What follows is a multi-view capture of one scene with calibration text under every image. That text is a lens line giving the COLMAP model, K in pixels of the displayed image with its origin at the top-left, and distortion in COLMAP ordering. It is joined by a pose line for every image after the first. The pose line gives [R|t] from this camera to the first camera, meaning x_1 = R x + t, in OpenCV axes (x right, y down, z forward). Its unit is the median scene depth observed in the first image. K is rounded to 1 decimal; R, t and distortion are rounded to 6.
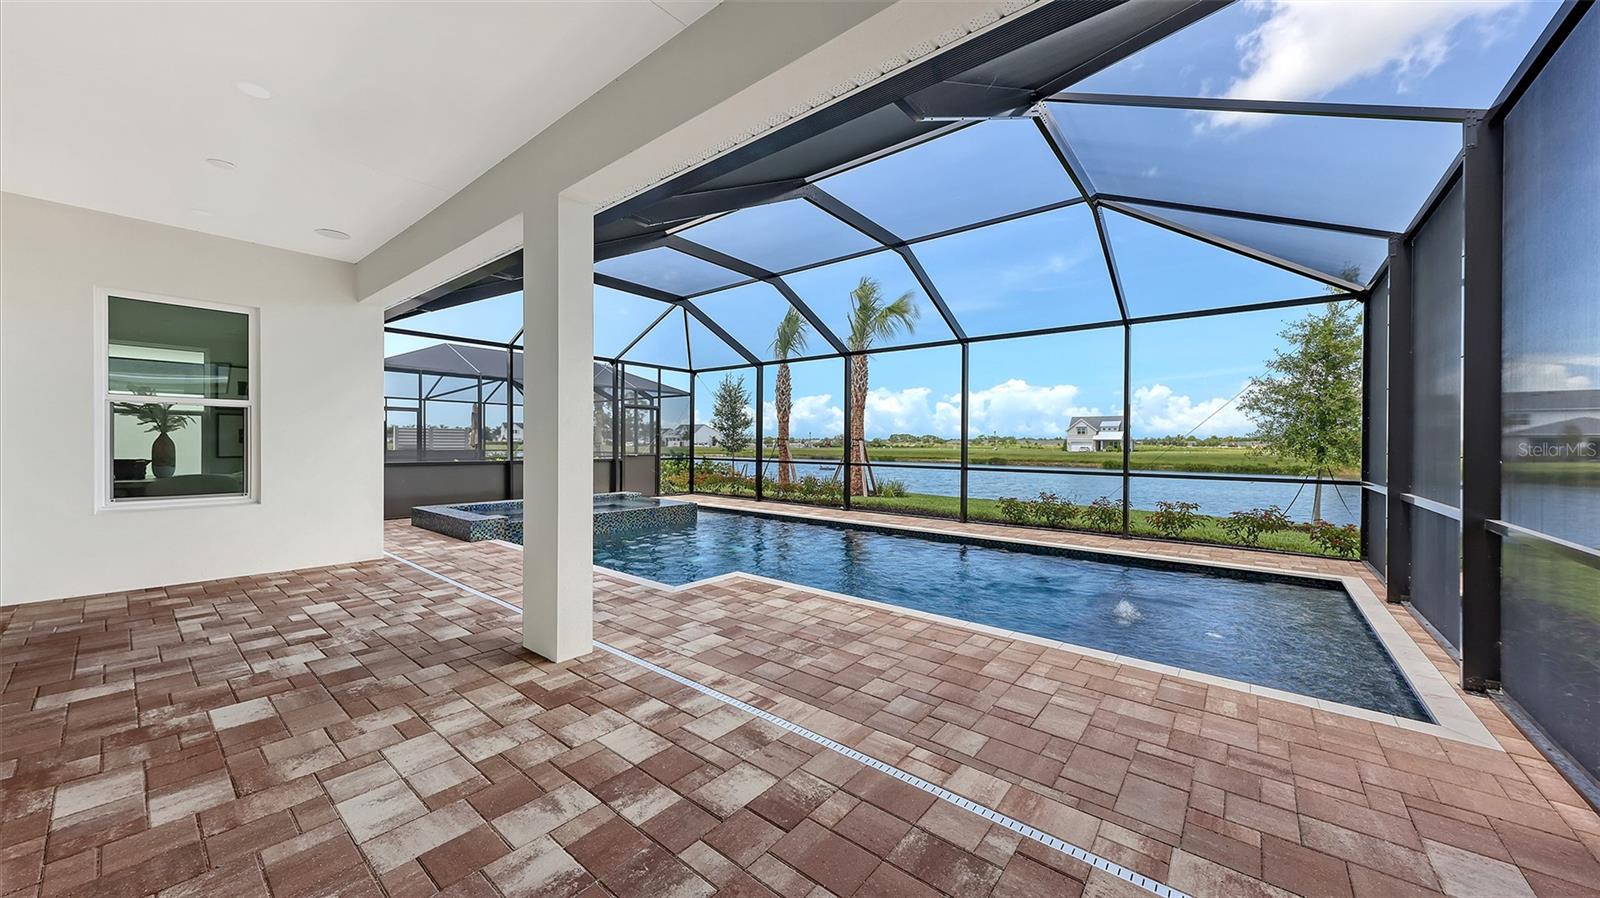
lens RADIAL K [[555.6, 0, 799.3], [0, 555.6, 444.8], [0, 0, 1]] dist [0.009090, -0.000164]
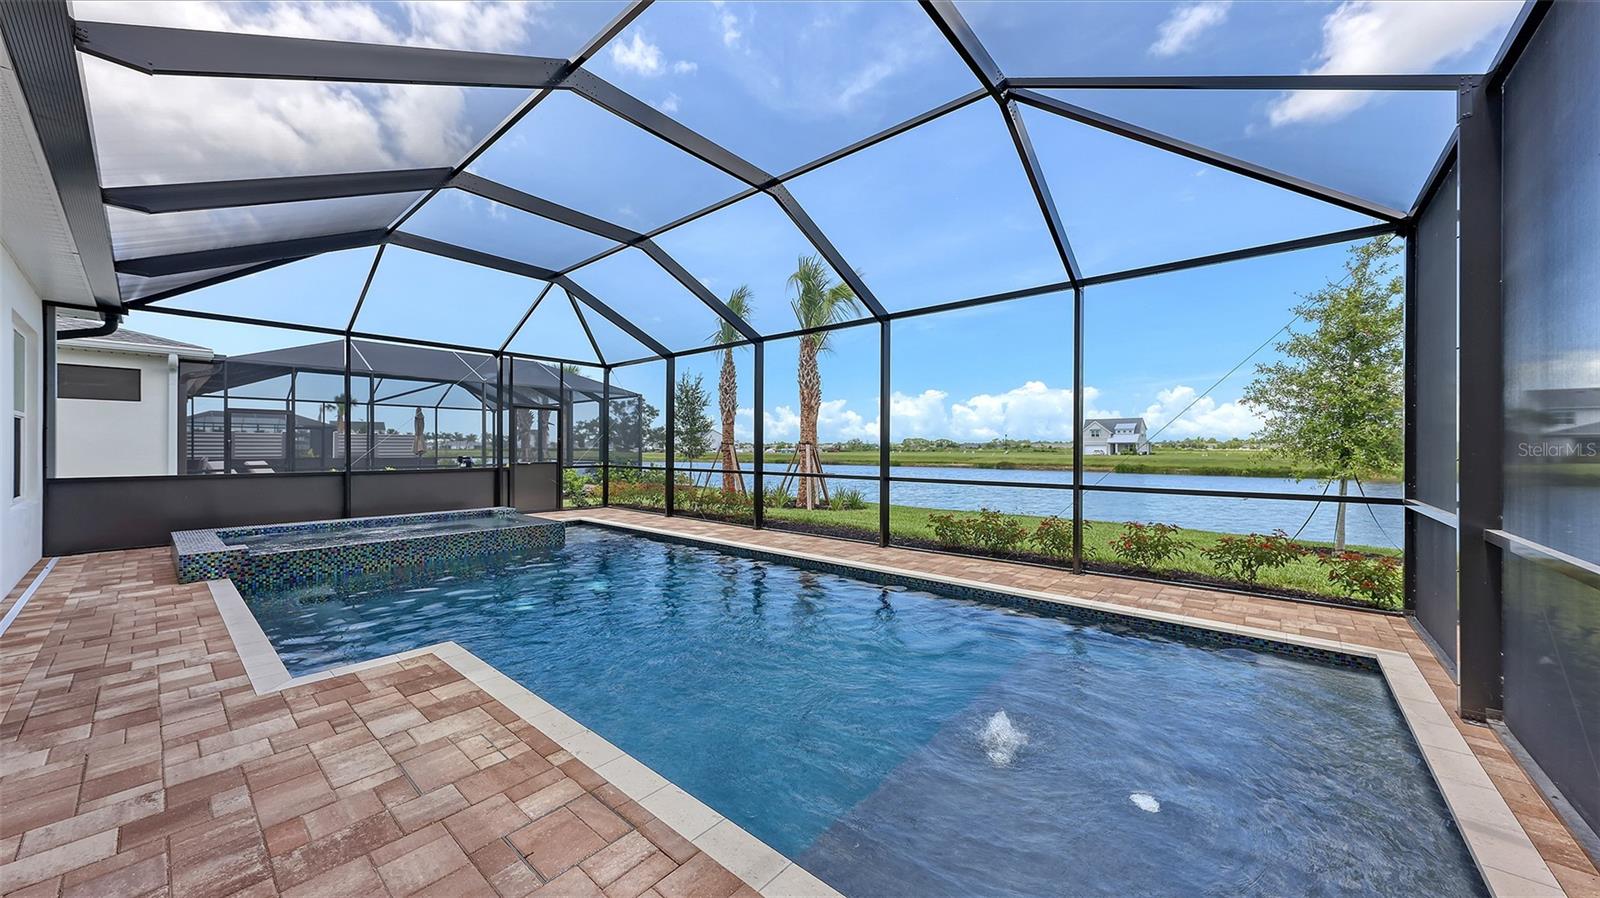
lens RADIAL K [[555.6, 0, 799.0], [0, 555.6, 448.5], [0, 0, 1]] dist [0.009090, -0.000164]
pose [[0.999678, -0.005923, -0.024660, 0.194053], [0.005876, 0.999981, -0.001950, 0.000332], [0.024671, 0.001805, 0.999694, 0.204696]]
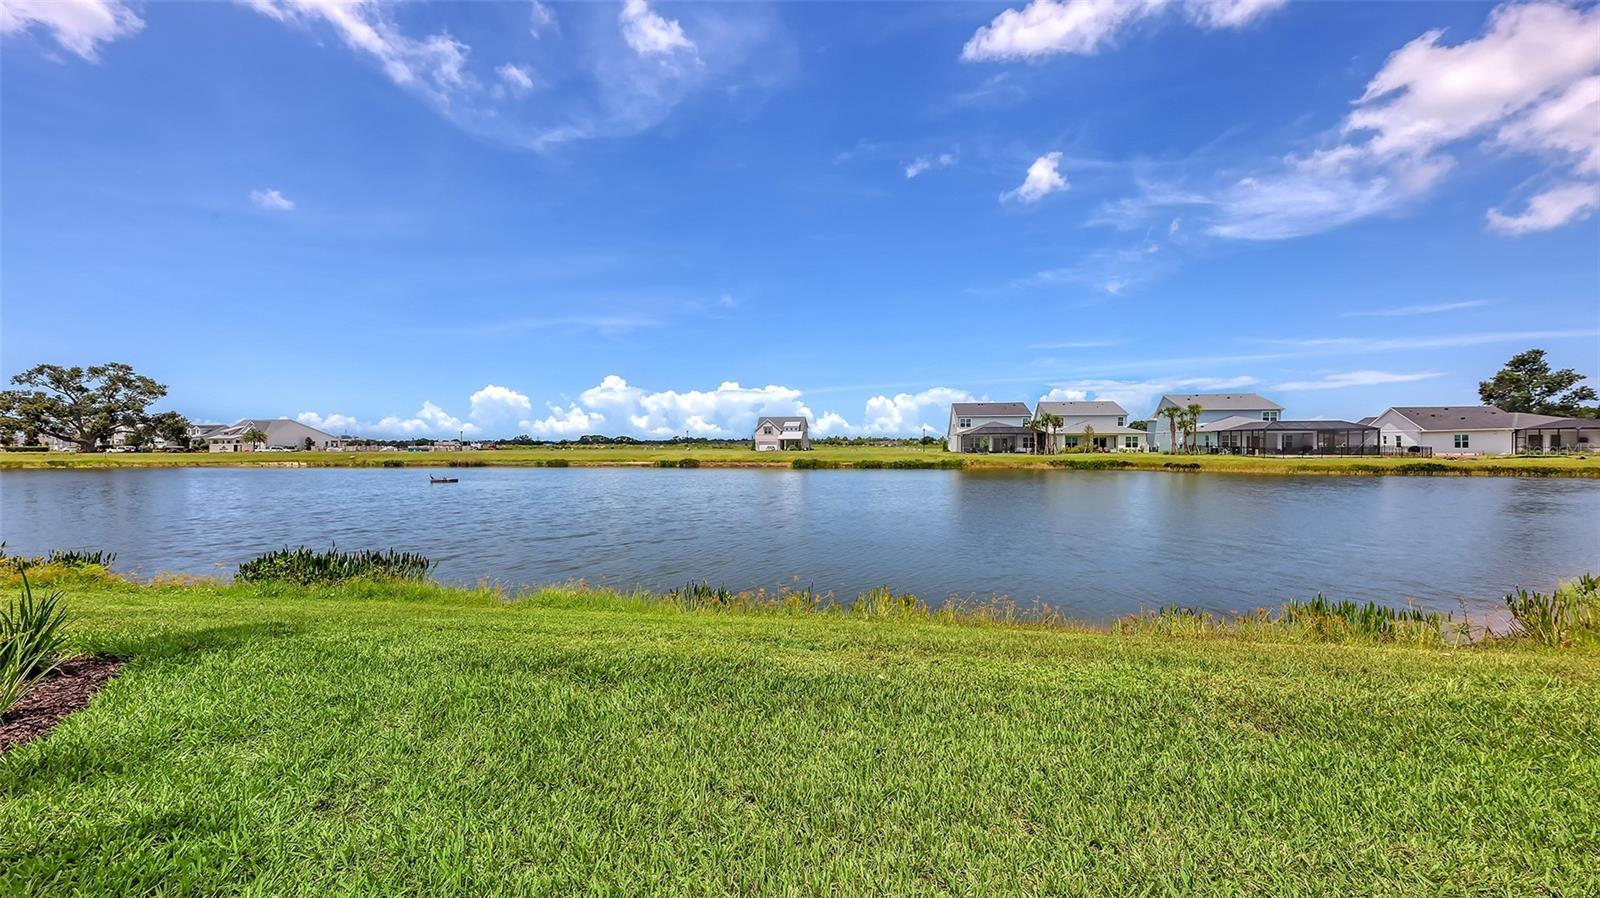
lens RADIAL K [[555.6, 0, 794.4], [0, 555.6, 445.6], [0, 0, 1]] dist [0.009090, -0.000164]
pose [[0.864410, -0.008662, 0.502712, 0.559570], [0.009099, 0.999957, 0.001583, 0.021765], [-0.502705, 0.003206, 0.864452, 1.471887]]
